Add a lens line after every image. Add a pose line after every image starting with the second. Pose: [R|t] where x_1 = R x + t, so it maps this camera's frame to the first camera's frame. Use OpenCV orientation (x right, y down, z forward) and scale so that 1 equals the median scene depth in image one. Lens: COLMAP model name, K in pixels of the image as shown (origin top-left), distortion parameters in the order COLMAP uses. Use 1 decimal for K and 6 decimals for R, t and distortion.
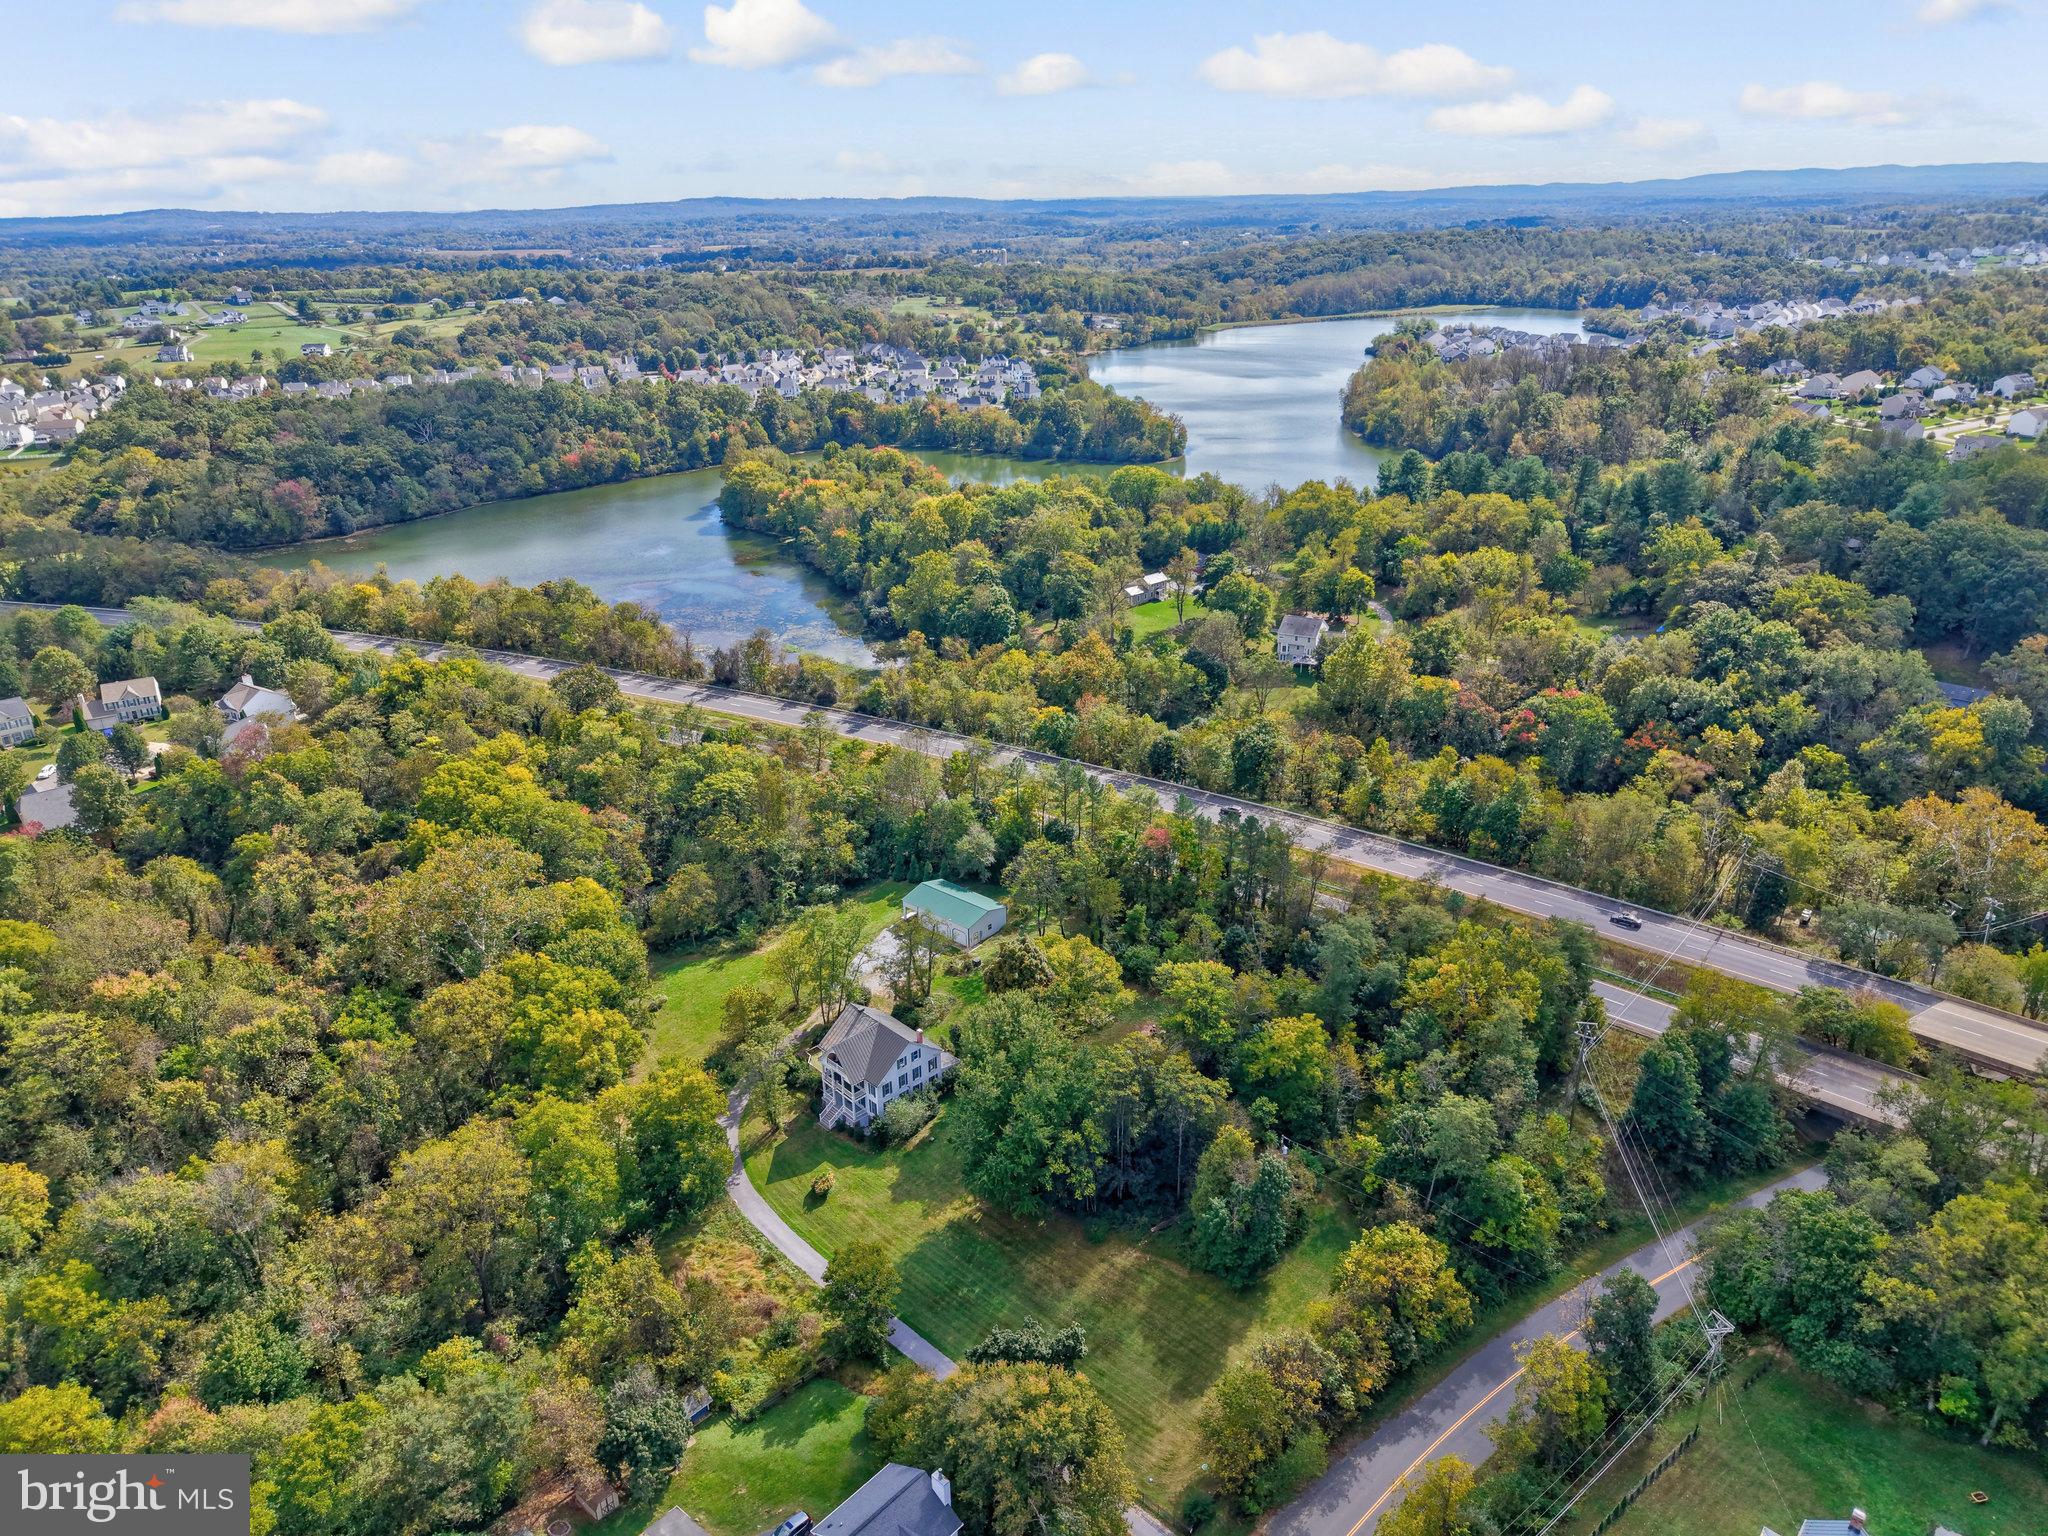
lens RADIAL K [[1363.9, 0, 1022.9], [0, 1363.9, 758.2], [0, 0, 1]] dist [0.045560, -0.061095]
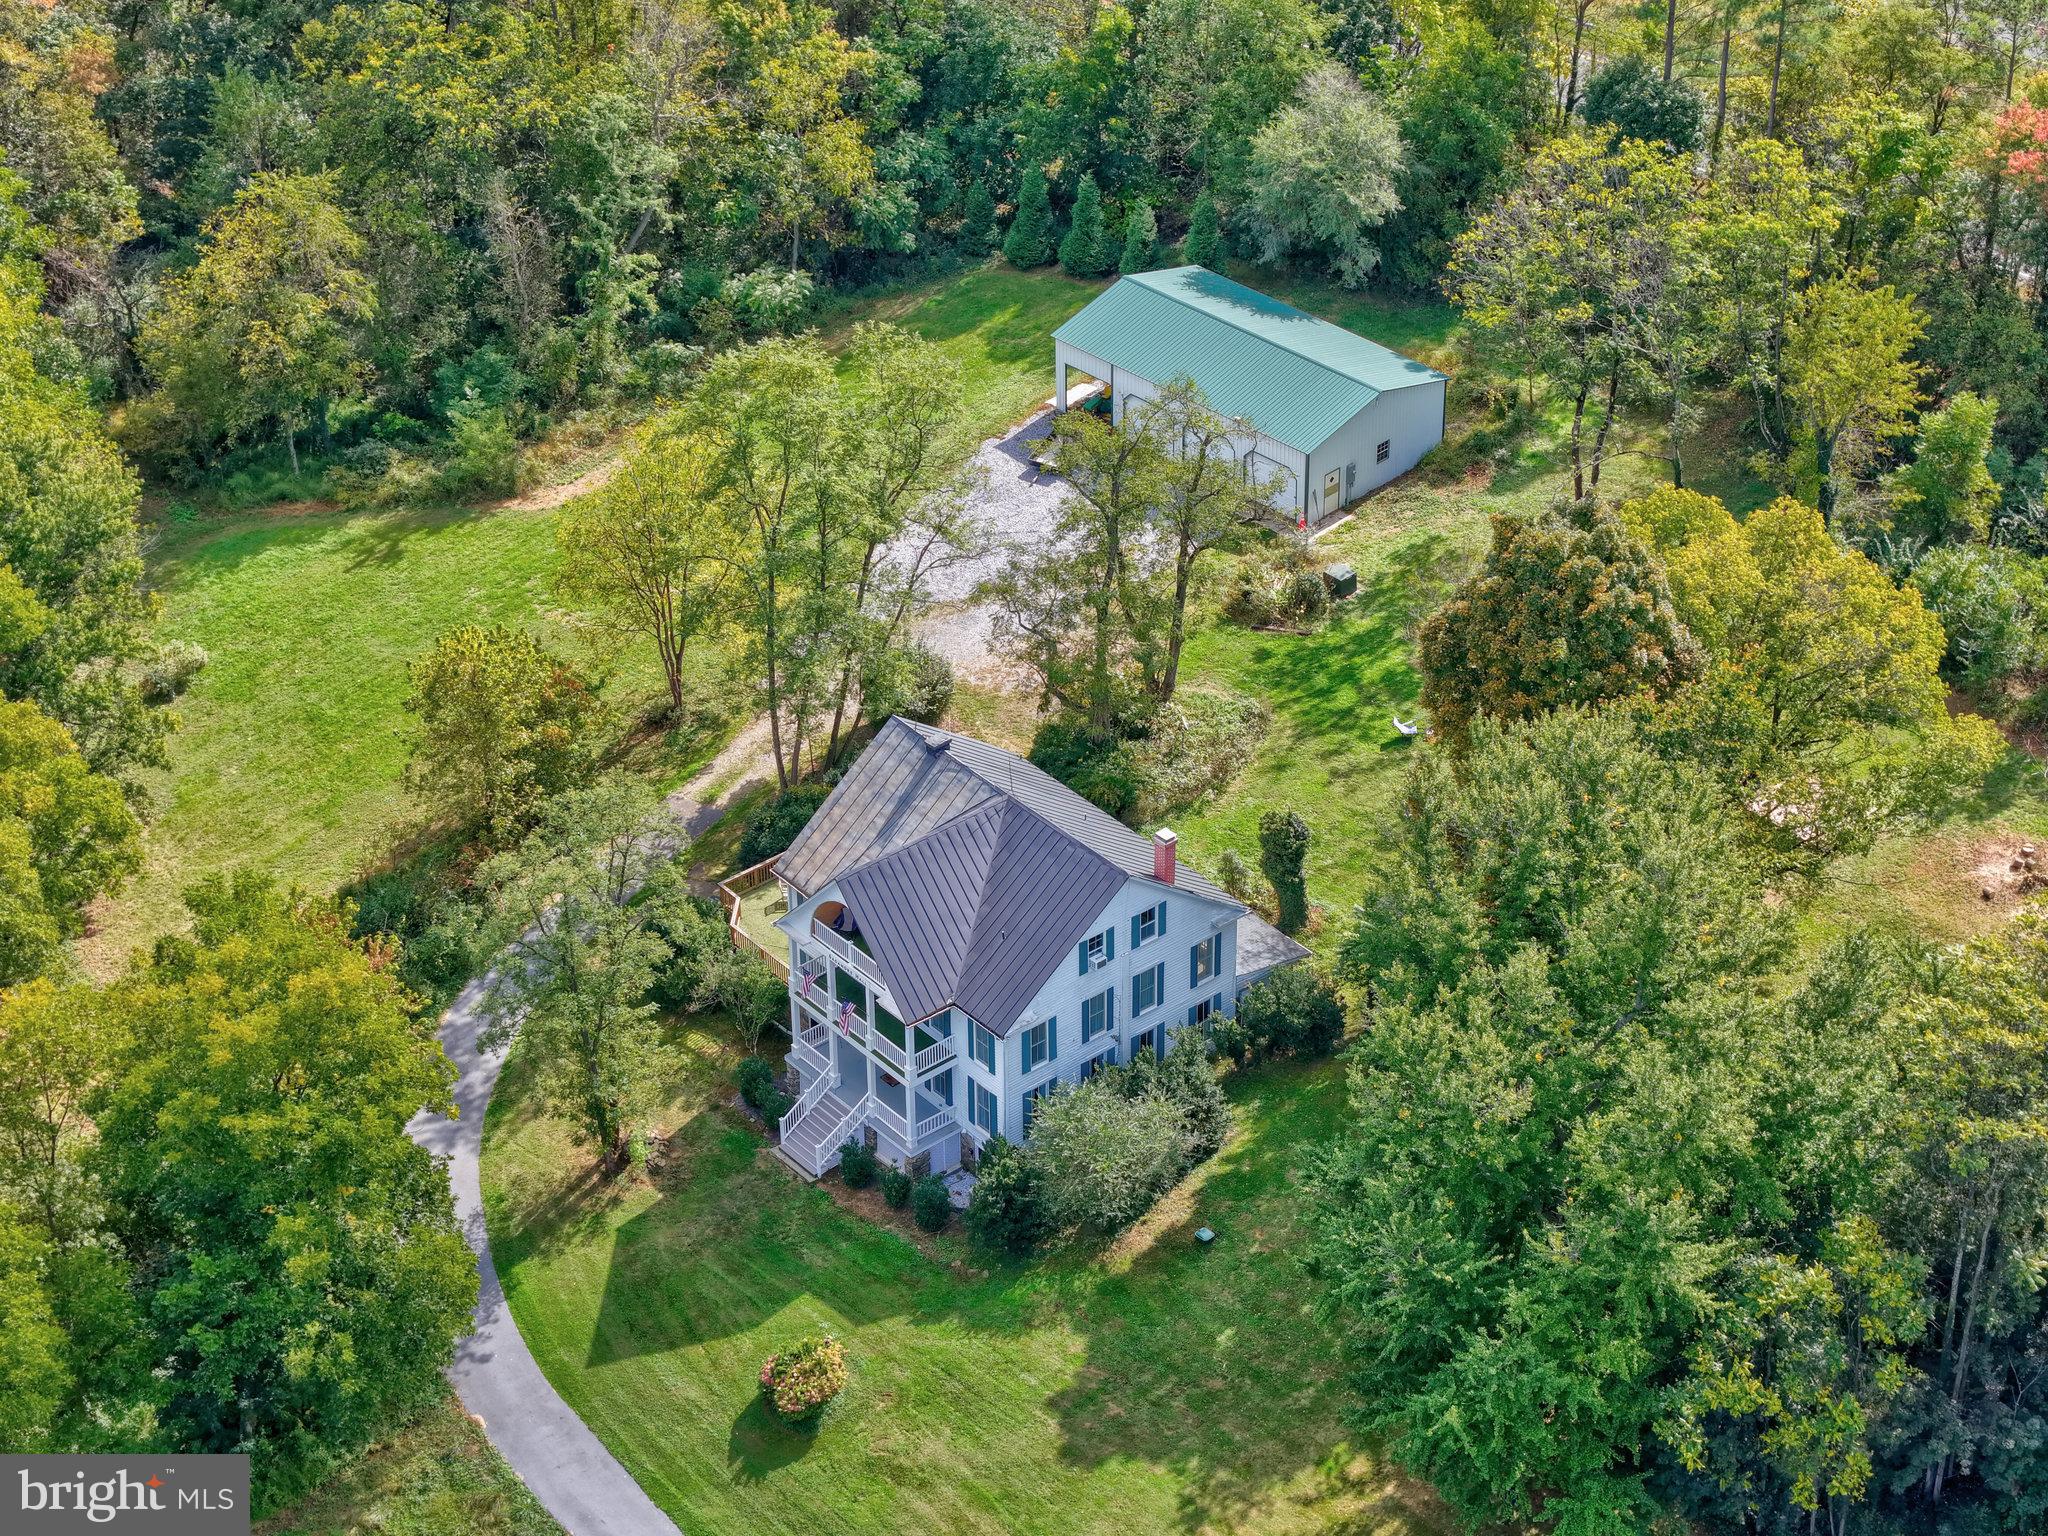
lens RADIAL K [[4314.1, 0, 1024.0], [0, 4314.1, 768.0], [0, 0, 1]] dist [-0.088768, -0.573136]
pose [[0.997872, 0.047215, -0.044963, -0.055140], [-0.037447, 0.979573, 0.197570, 0.020371], [0.053373, -0.195466, 0.979257, 0.158643]]
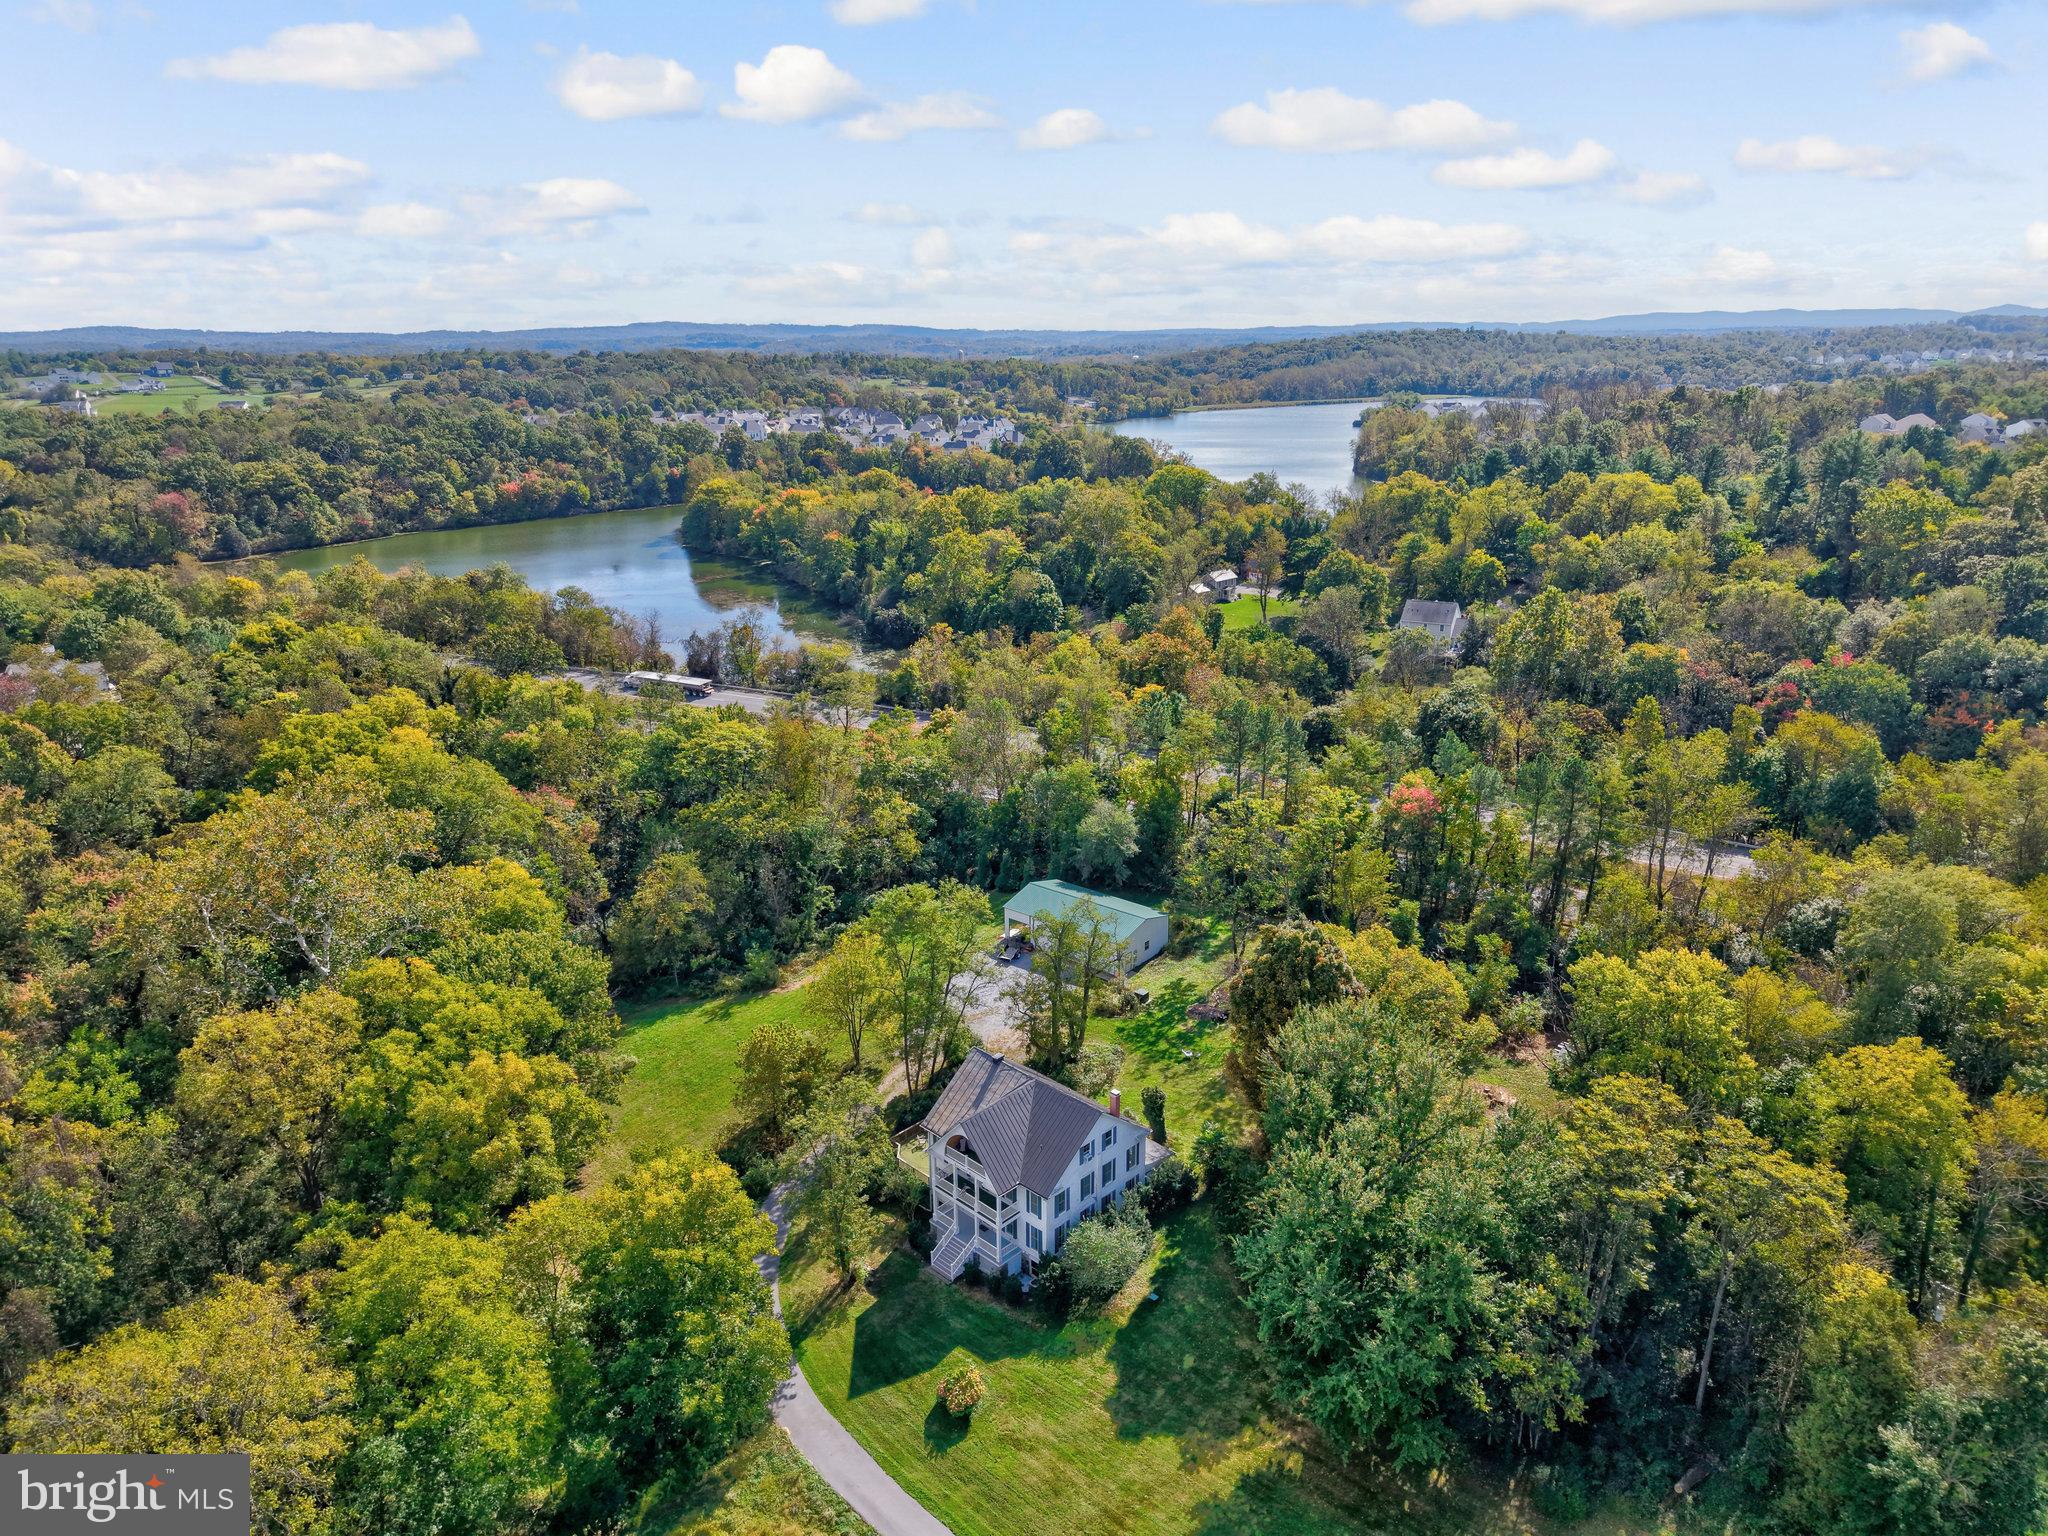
lens RADIAL K [[1362.5, 0, 1024.0], [0, 1362.5, 768.0], [0, 0, 1]] dist [0.012525, -0.007250]
pose [[0.999050, -0.001581, 0.043555, -0.112625], [0.005085, 0.996744, -0.080467, 0.094322], [-0.043286, 0.080612, 0.995805, 0.372173]]
